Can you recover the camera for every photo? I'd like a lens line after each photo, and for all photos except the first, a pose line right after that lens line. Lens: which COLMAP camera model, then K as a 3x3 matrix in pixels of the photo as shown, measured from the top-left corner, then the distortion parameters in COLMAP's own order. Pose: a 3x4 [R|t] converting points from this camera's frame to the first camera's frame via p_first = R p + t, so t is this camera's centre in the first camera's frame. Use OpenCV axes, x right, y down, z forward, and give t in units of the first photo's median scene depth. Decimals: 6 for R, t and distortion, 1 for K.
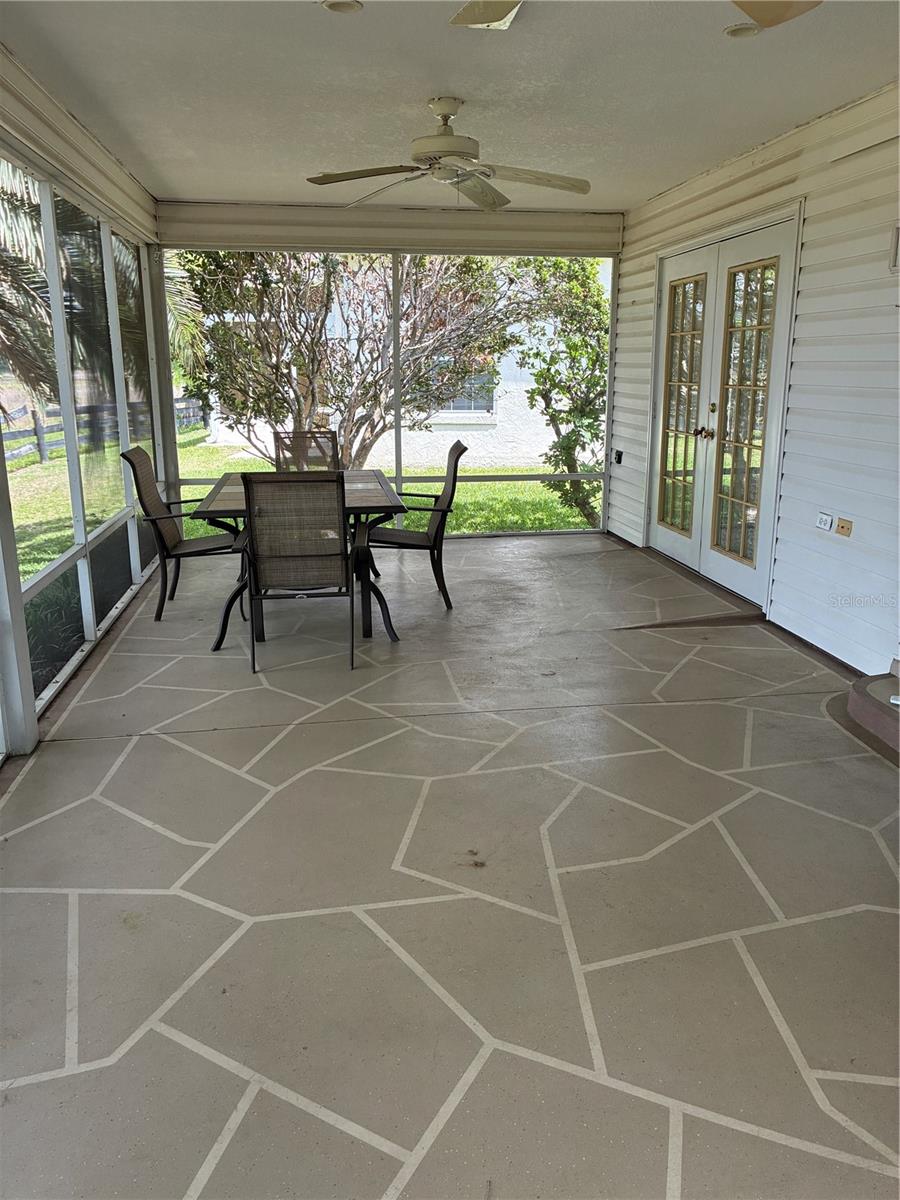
lens RADIAL K [[909.0, 0, 450.9], [0, 909.0, 597.1], [0, 0, 1]] dist [0.044946, -0.062383]
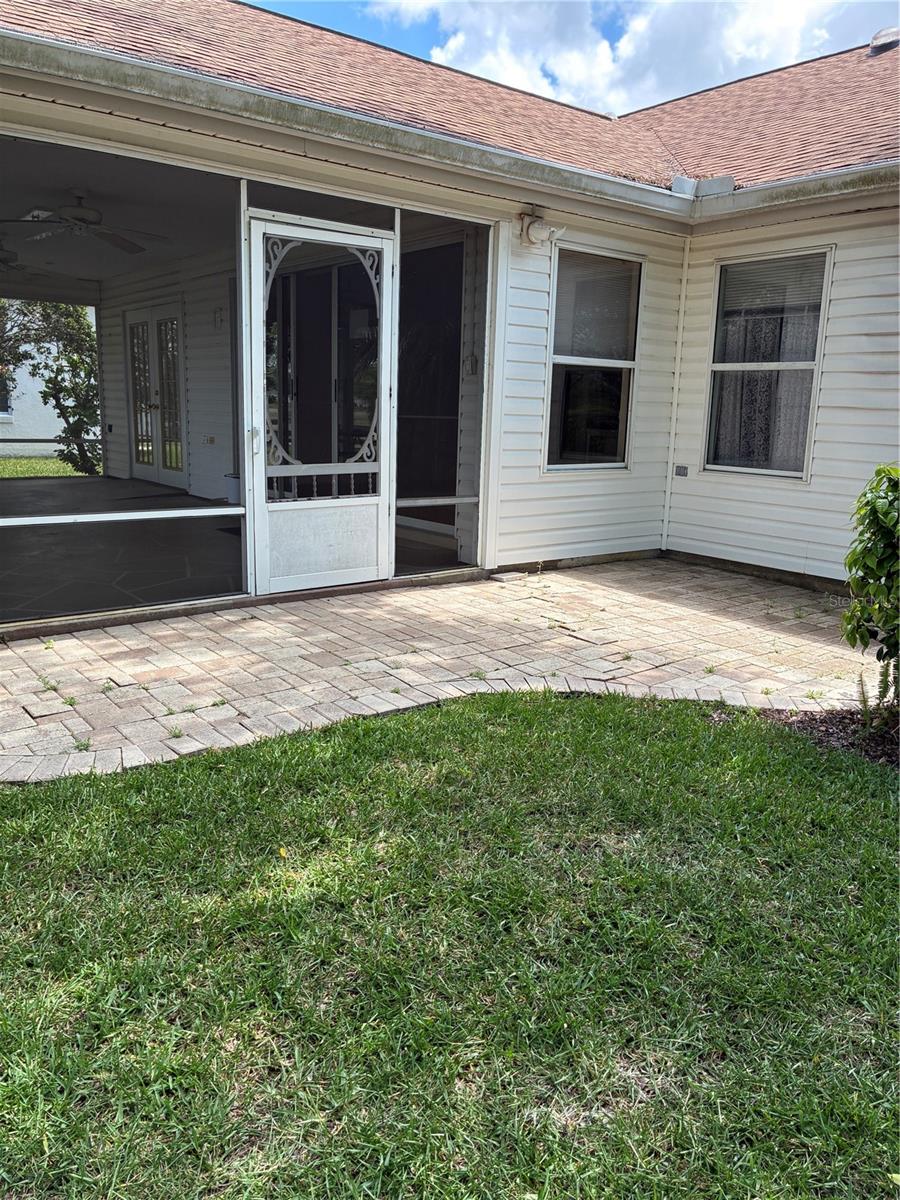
lens RADIAL K [[909.0, 0, 449.8], [0, 909.0, 599.2], [0, 0, 1]] dist [0.044946, -0.062383]
pose [[0.871469, -0.071693, 0.485183, -0.074065], [0.089458, 0.995899, -0.013523, 0.165880], [-0.482223, 0.055188, 0.874308, -0.514284]]
